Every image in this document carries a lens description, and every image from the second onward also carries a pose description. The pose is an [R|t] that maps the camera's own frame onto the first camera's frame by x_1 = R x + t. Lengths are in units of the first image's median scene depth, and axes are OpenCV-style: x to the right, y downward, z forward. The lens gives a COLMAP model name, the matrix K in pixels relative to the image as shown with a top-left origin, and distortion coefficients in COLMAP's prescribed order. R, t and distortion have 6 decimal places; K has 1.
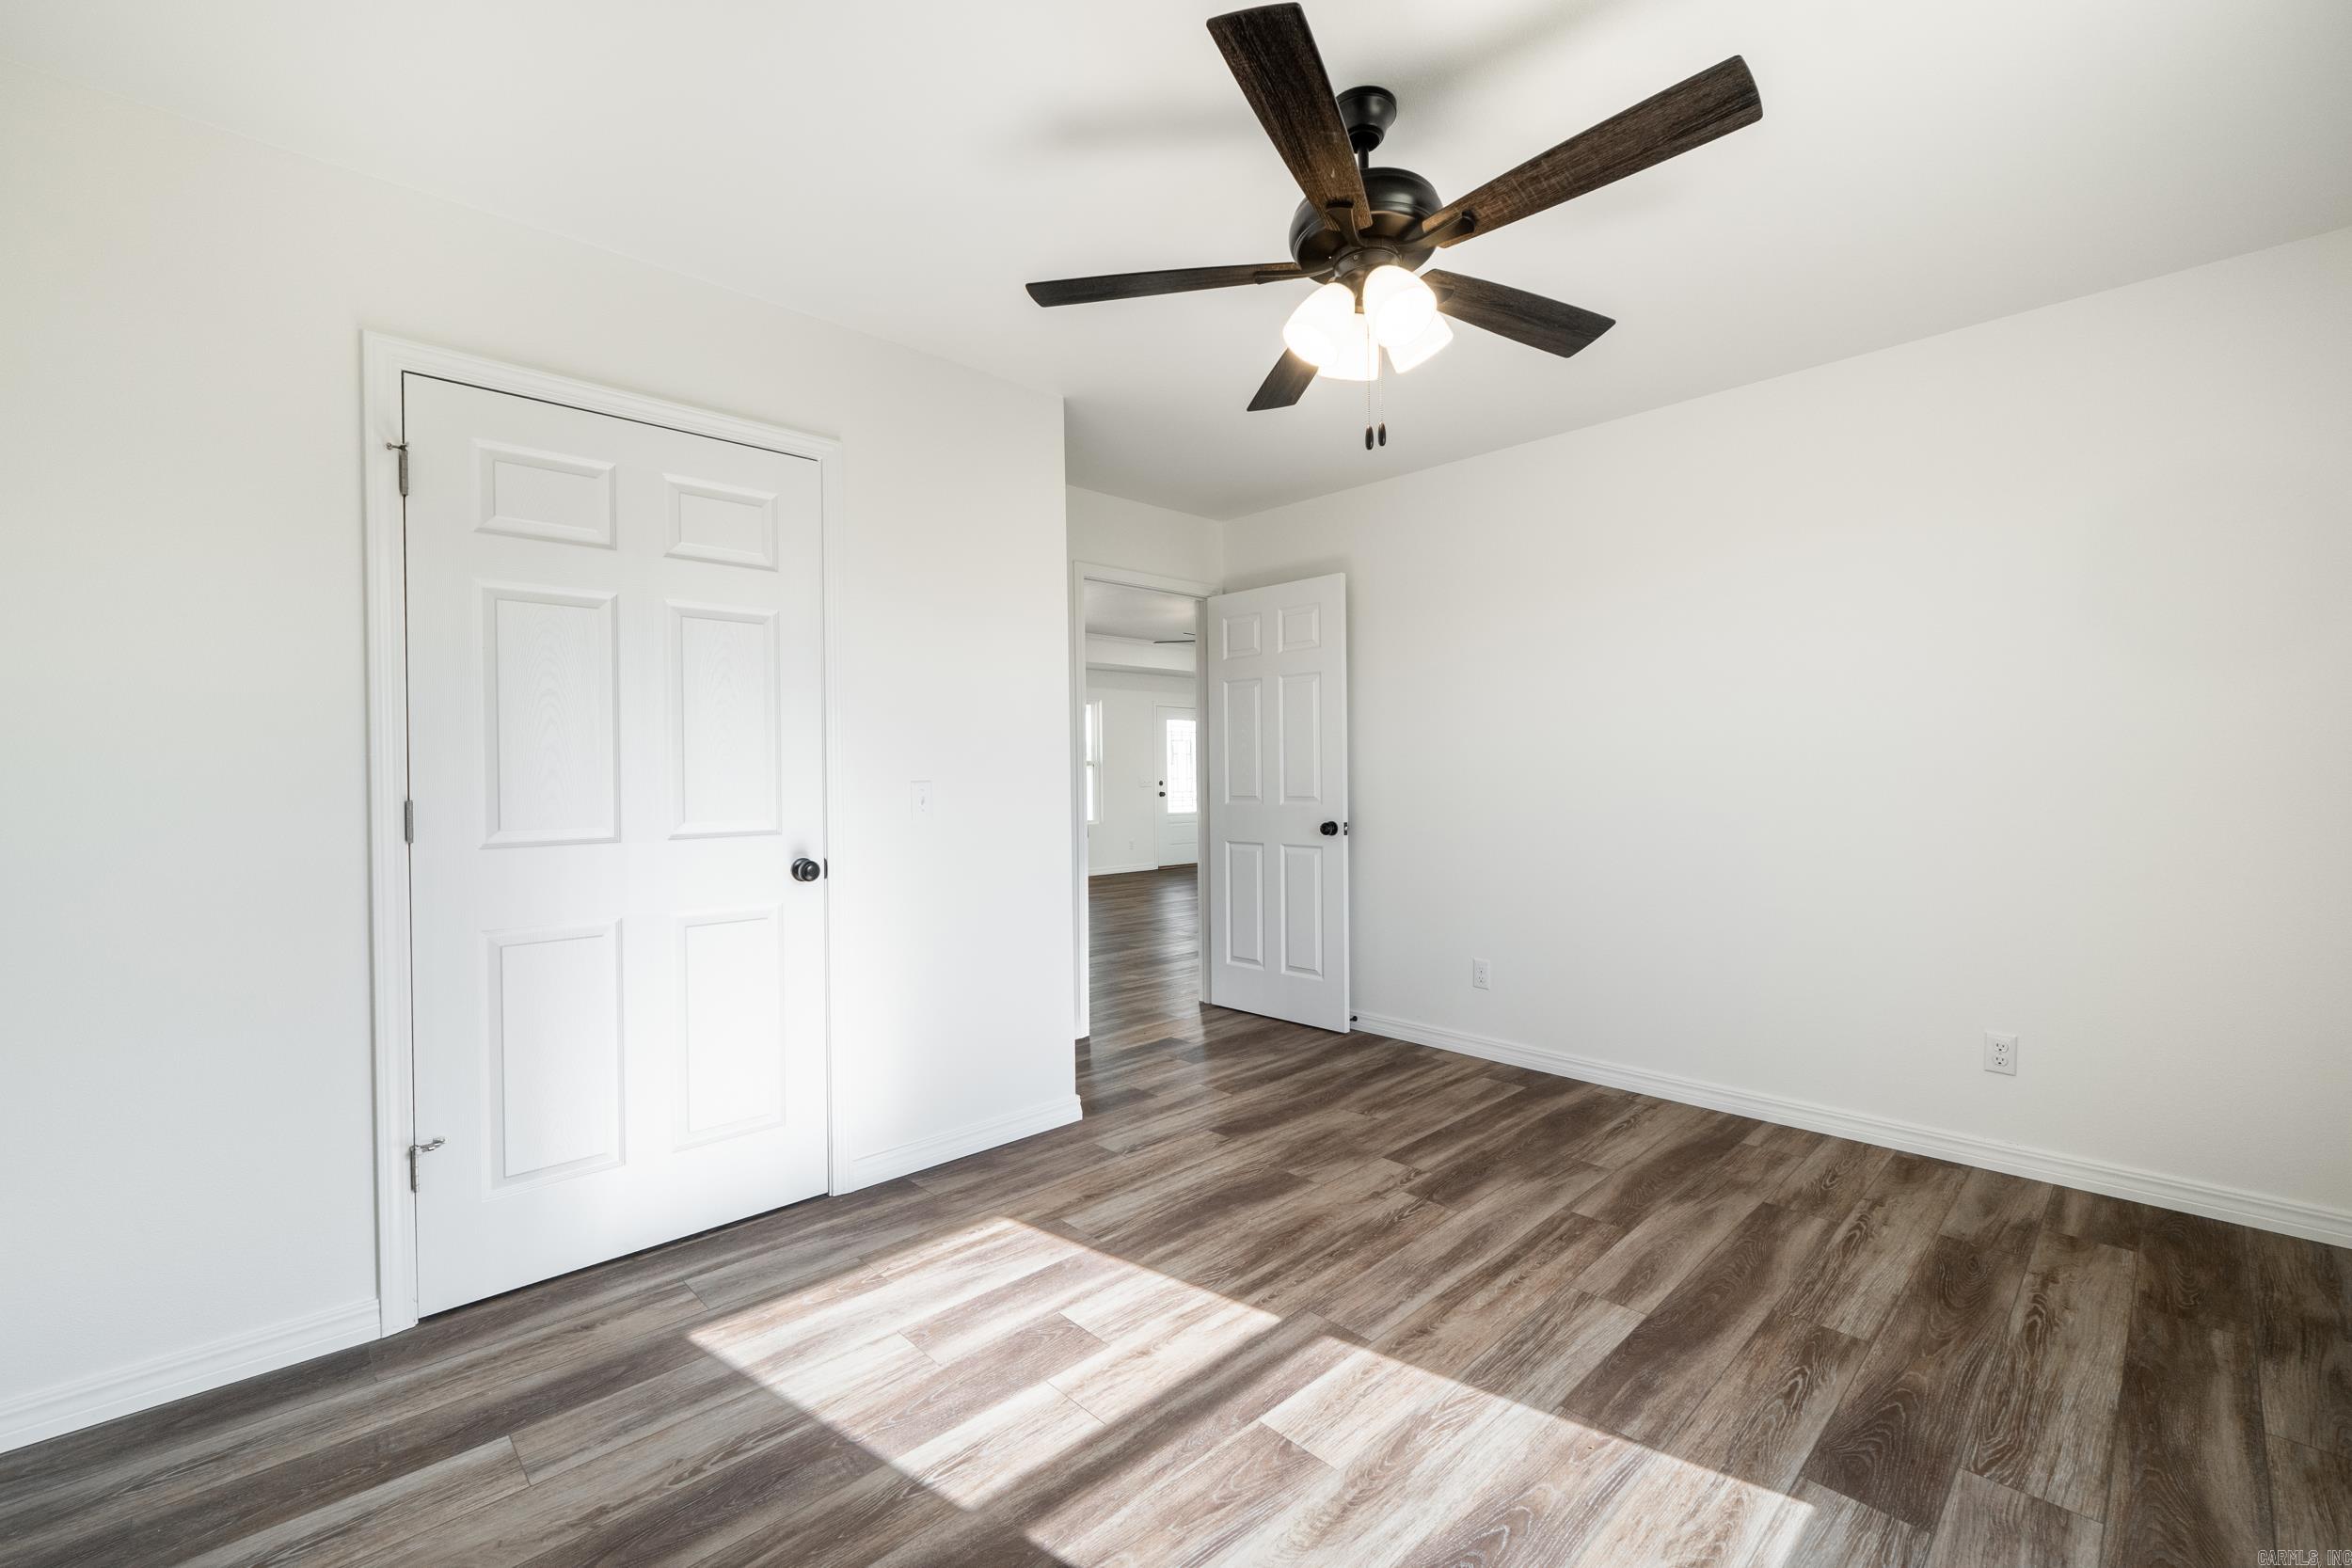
lens RADIAL K [[982.9, 0, 1173.8], [0, 982.9, 778.2], [0, 0, 1]] dist [-0.002701, -0.000431]
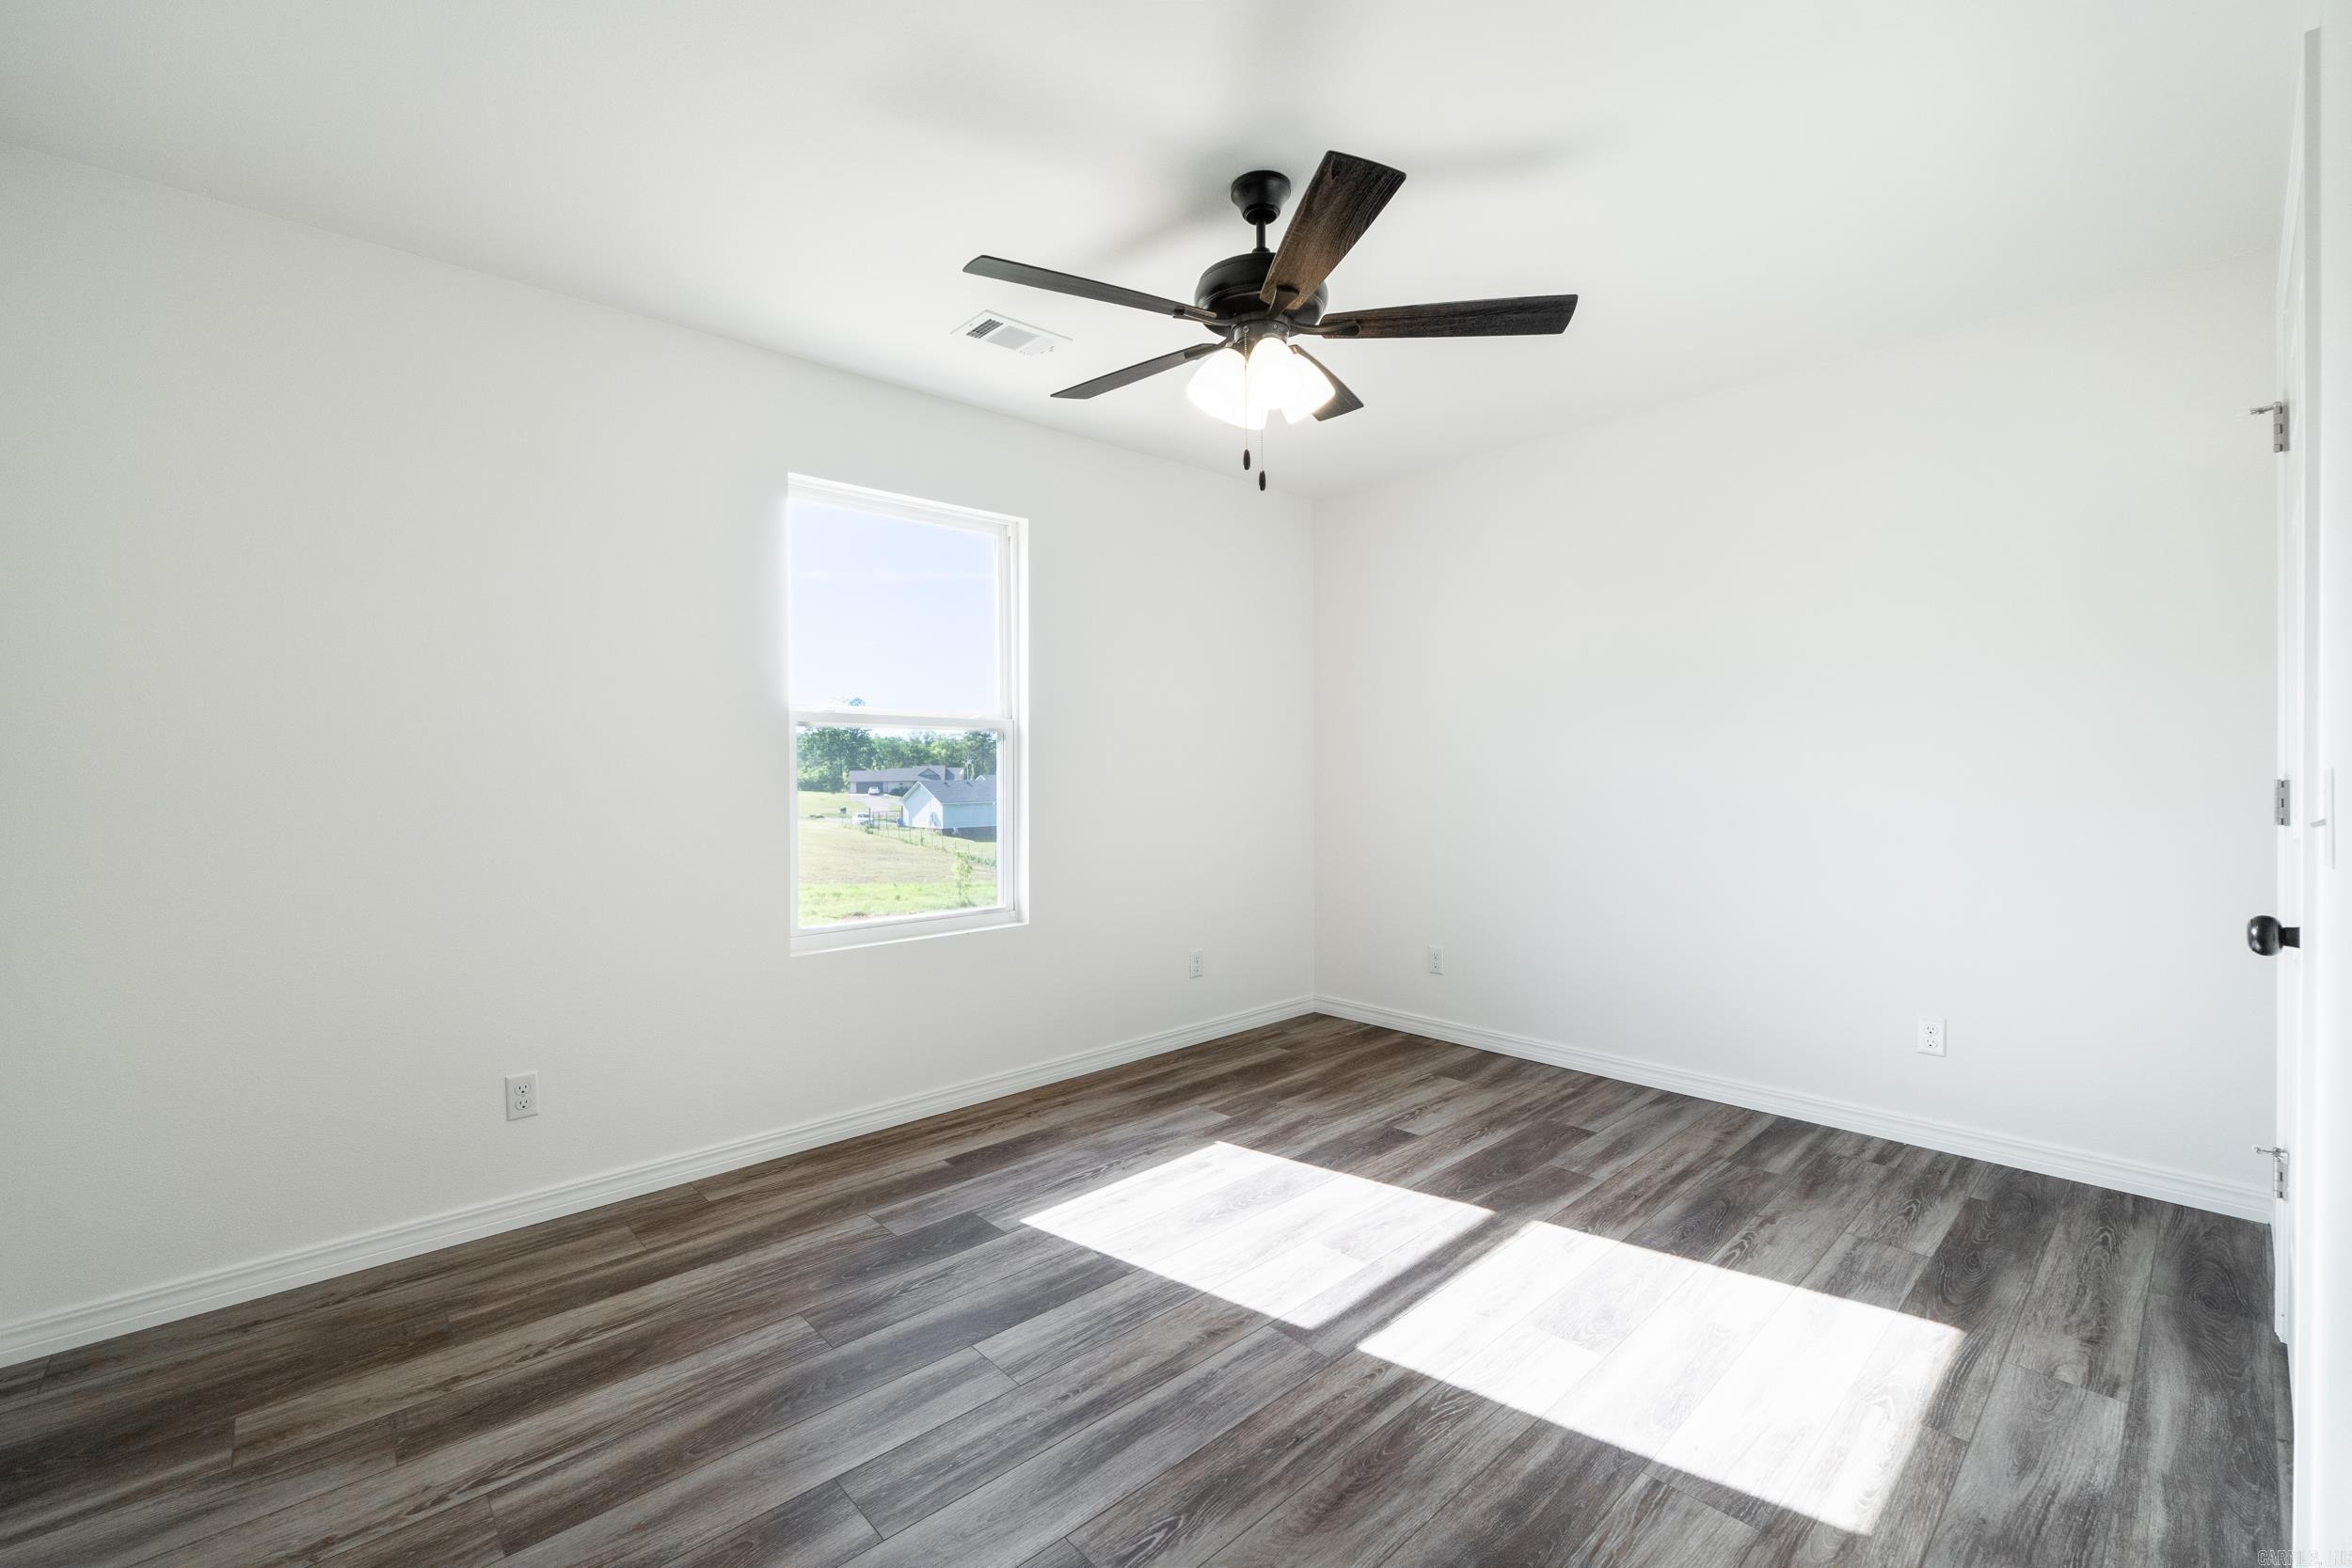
lens RADIAL K [[982.9, 0, 1173.8], [0, 982.9, 778.2], [0, 0, 1]] dist [-0.002701, -0.000431]
pose [[-0.999667, 0.016482, 0.019833, 0.251178], [0.016642, 0.999830, 0.007954, -0.006689], [-0.019699, 0.008281, -0.999772, 1.885405]]
